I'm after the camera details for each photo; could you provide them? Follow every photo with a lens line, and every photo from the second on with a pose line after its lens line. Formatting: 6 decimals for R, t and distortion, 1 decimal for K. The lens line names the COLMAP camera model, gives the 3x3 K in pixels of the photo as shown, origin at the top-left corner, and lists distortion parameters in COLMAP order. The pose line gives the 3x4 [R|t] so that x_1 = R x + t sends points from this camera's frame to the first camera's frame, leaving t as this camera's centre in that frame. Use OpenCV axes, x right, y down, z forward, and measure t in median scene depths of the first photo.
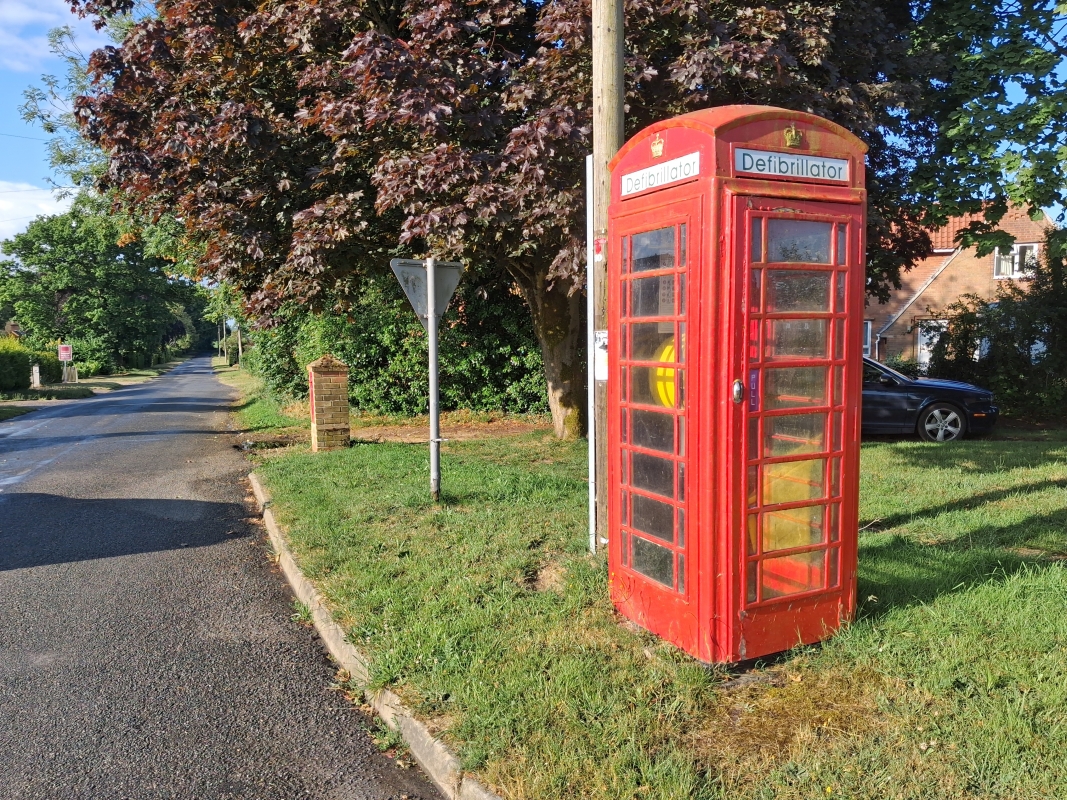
lens RADIAL K [[857.8, 0, 549.5], [0, 857.8, 416.3], [0, 0, 1]] dist [0.038128, -0.087579]
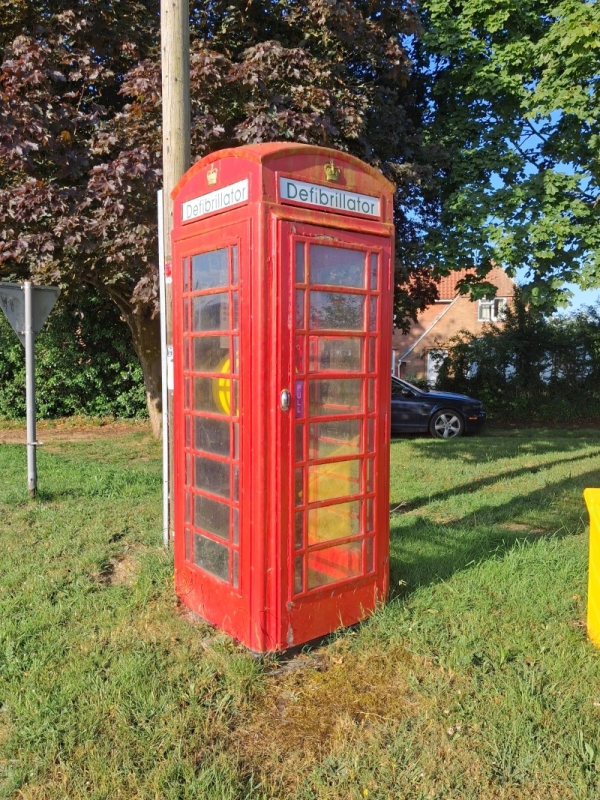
lens RADIAL K [[640.1, 0, 300.0], [0, 640.1, 400.0], [0, 0, 1]] dist [0.057423, -0.156911]
pose [[0.978280, 0.001653, 0.207281, 0.052469], [0.004540, 0.999557, -0.029398, -0.004102], [-0.207238, 0.029700, 0.977840, 0.151544]]
